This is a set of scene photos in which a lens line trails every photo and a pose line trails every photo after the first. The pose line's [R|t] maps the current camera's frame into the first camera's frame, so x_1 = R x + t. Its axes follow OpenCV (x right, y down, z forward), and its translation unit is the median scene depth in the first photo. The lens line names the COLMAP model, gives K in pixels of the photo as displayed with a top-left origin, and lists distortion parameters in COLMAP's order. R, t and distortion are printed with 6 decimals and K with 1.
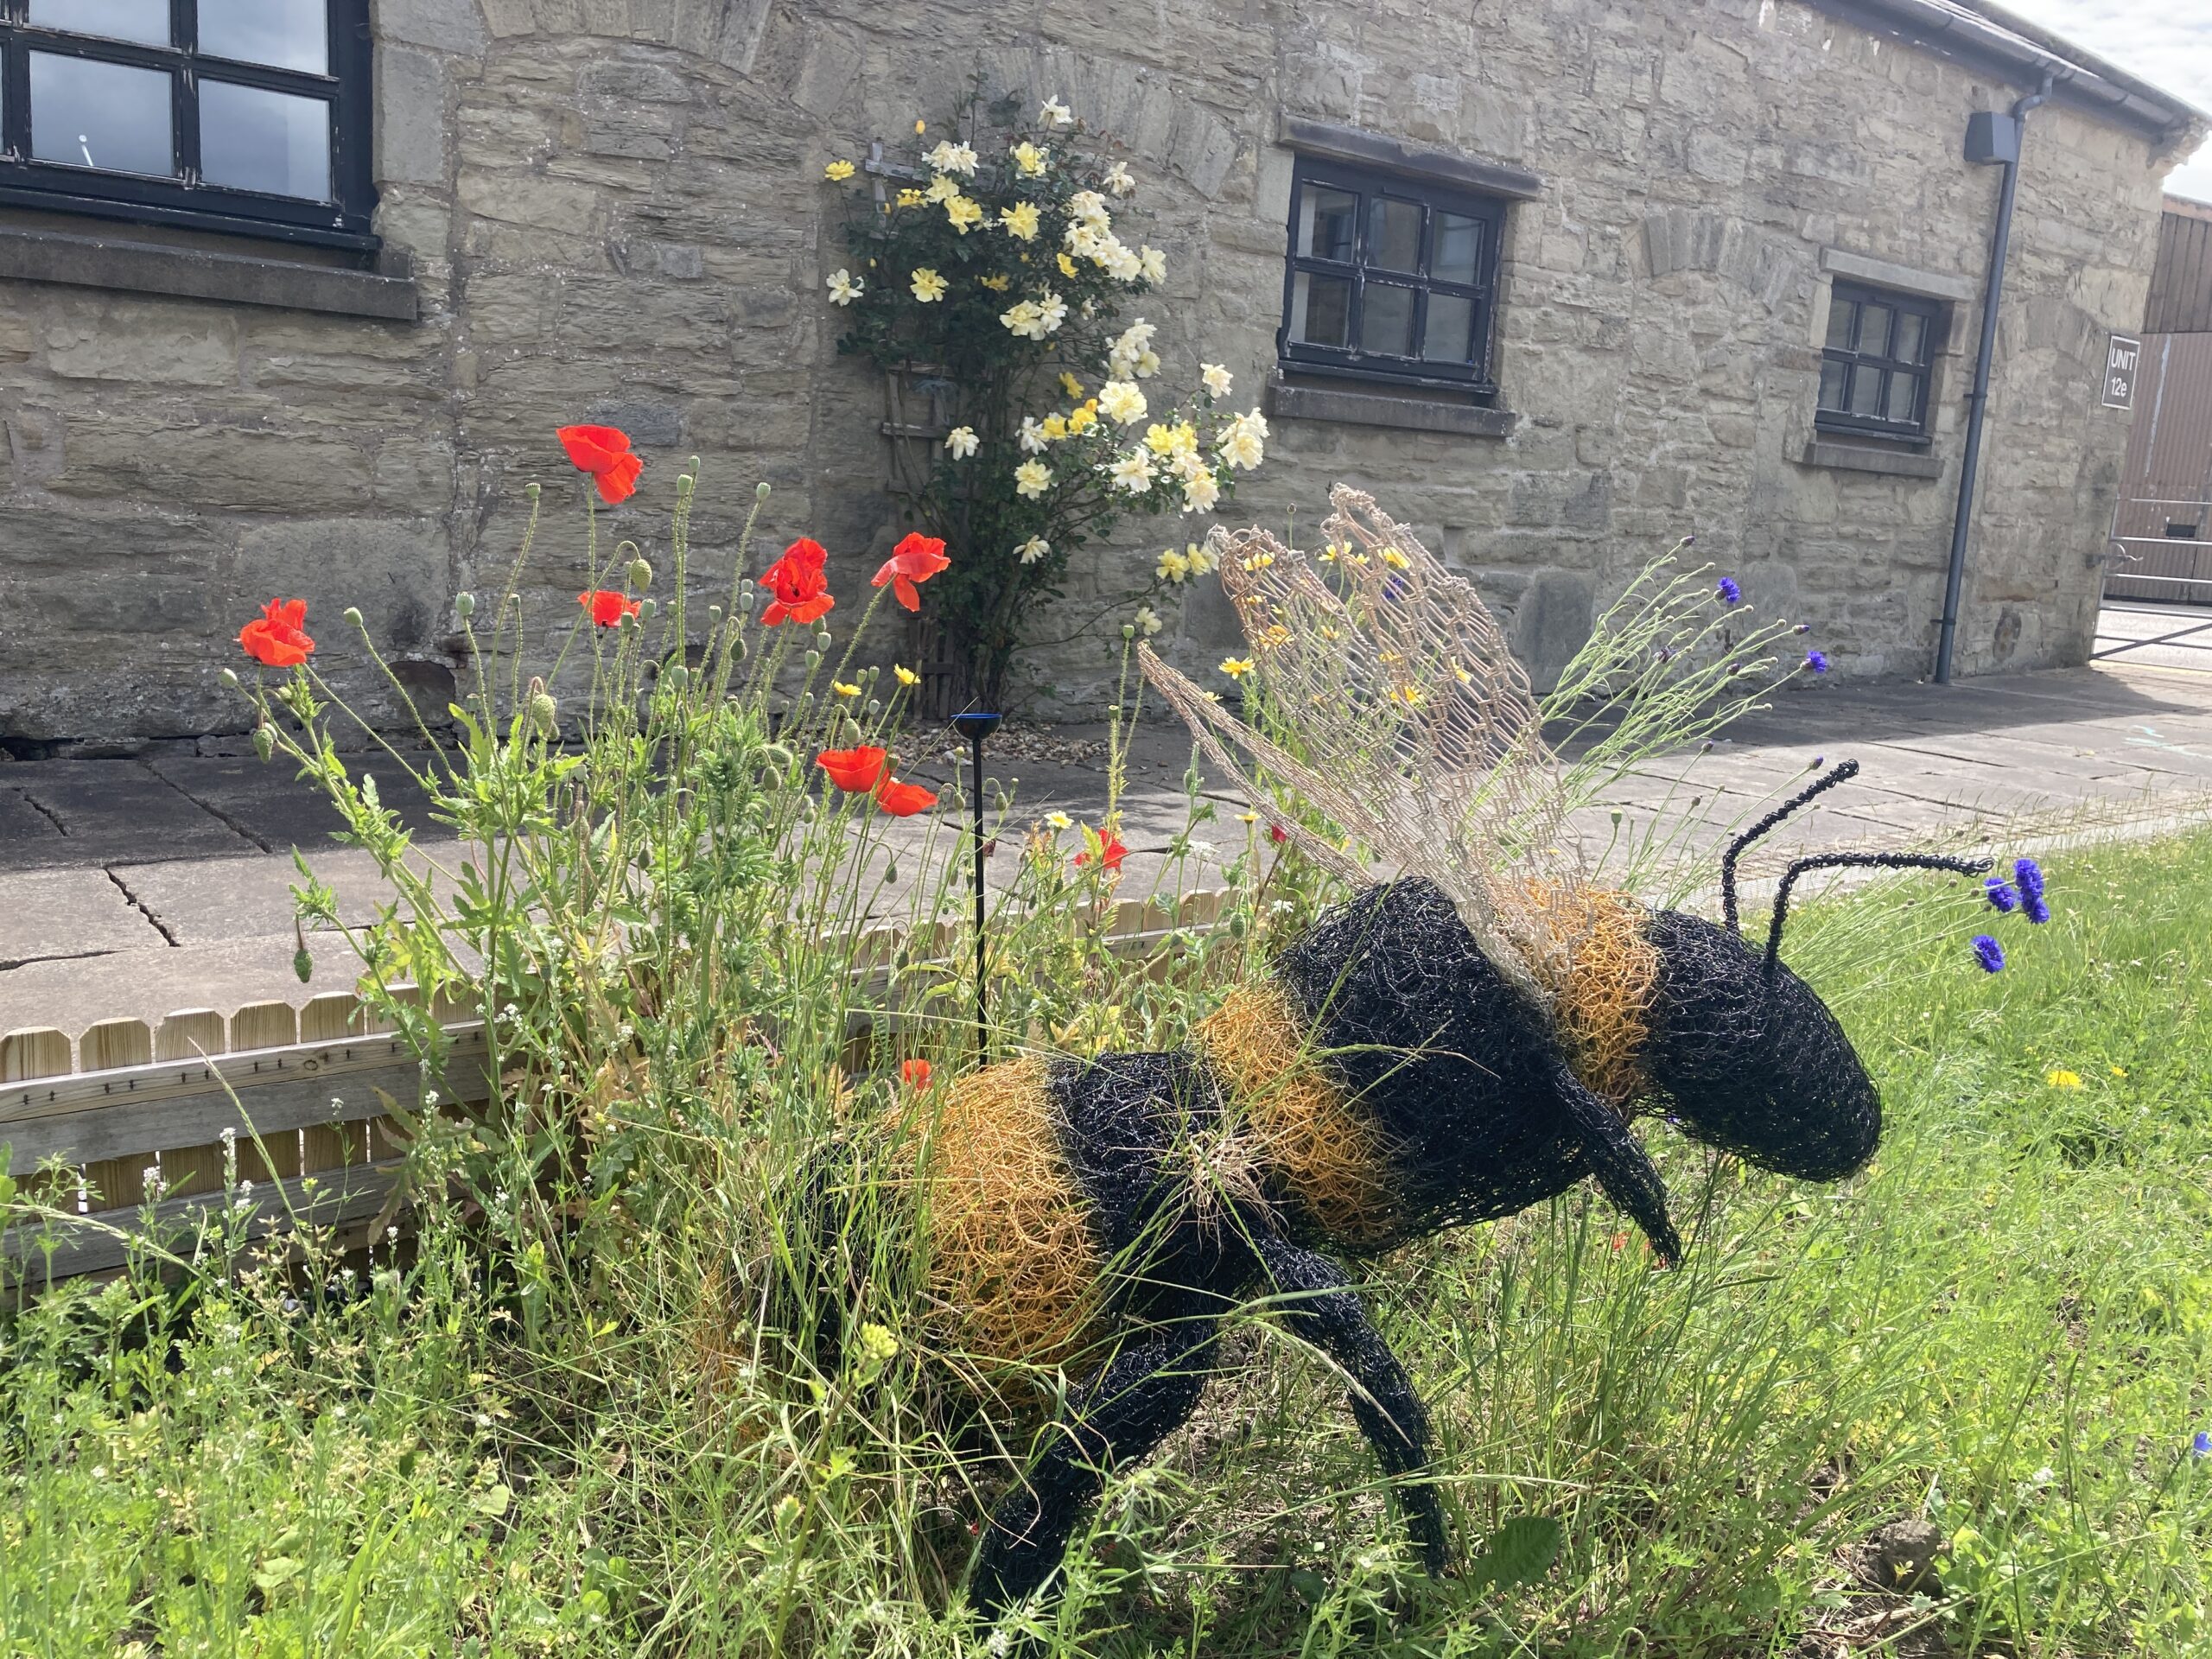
lens RADIAL K [[1810.3, 0, 1102.6], [0, 1810.3, 829.6], [0, 0, 1]] dist [0.008910, 0.003772]
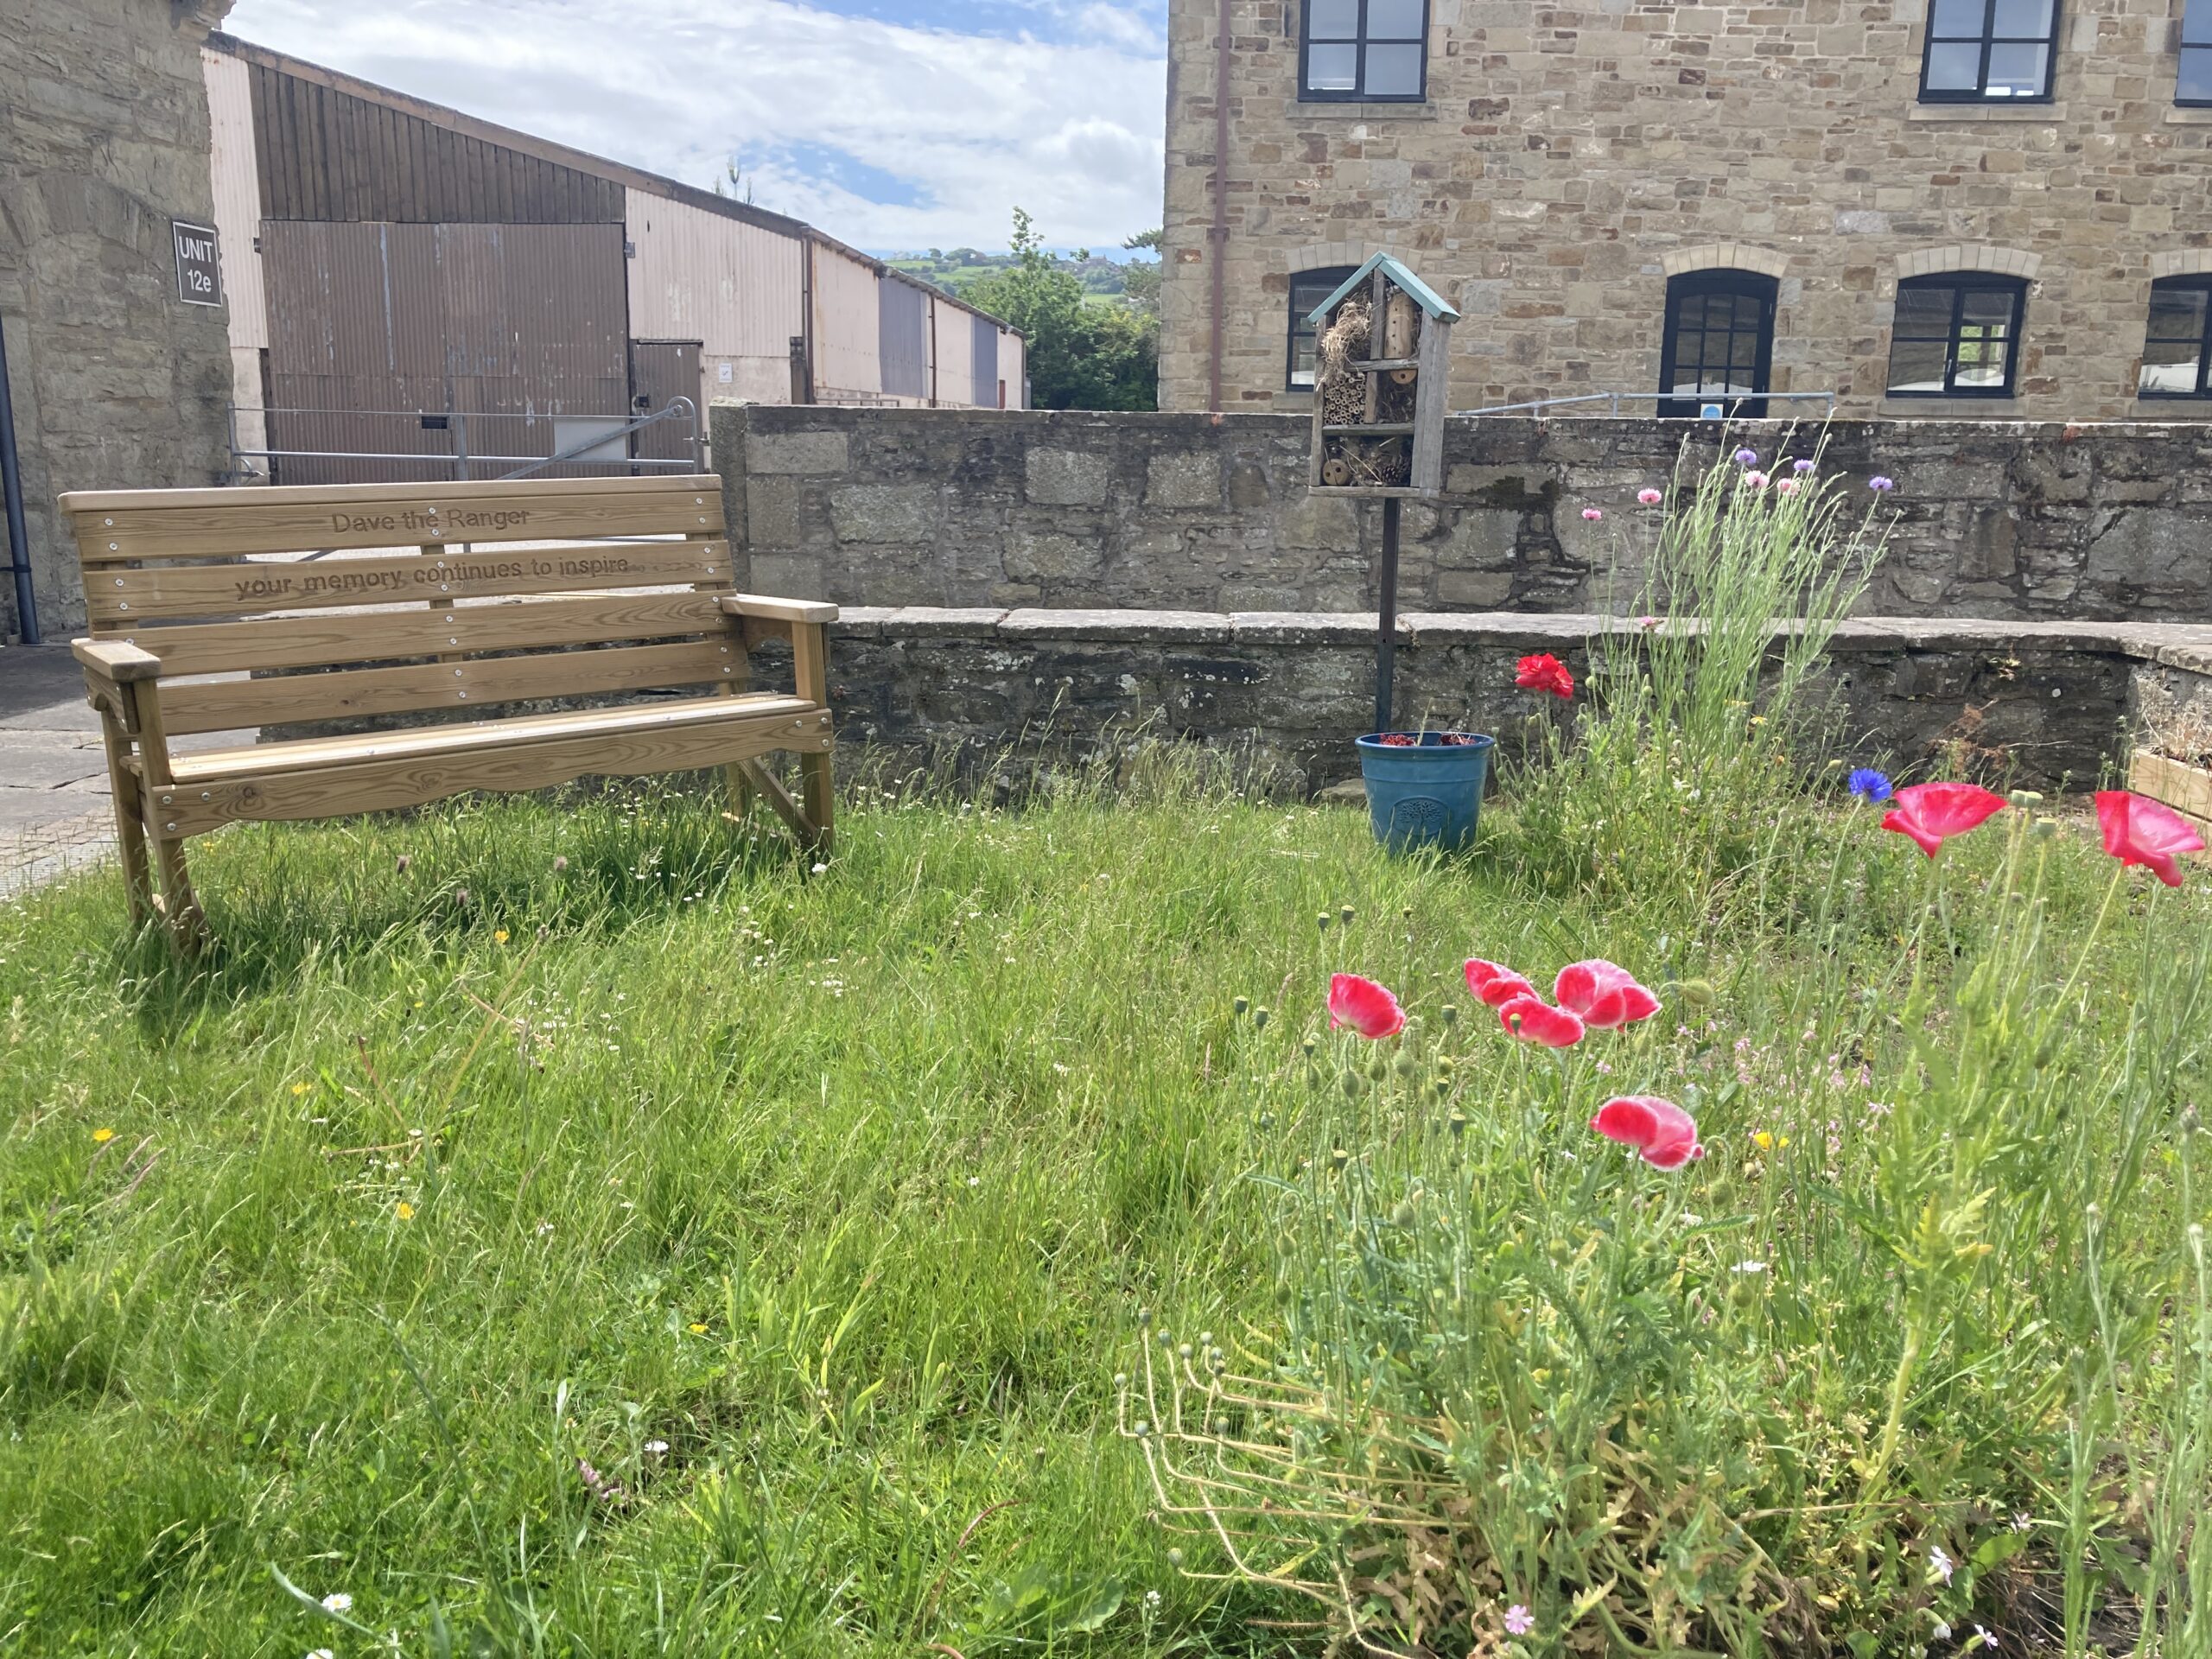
lens RADIAL K [[1810.3, 0, 1110.2], [0, 1810.3, 810.7], [0, 0, 1]] dist [0.008910, 0.003772]
pose [[0.677480, -0.195696, 0.709030, 0.253166], [0.157623, 0.980190, 0.119929, -0.036777], [-0.718453, 0.030510, 0.694906, 0.100218]]
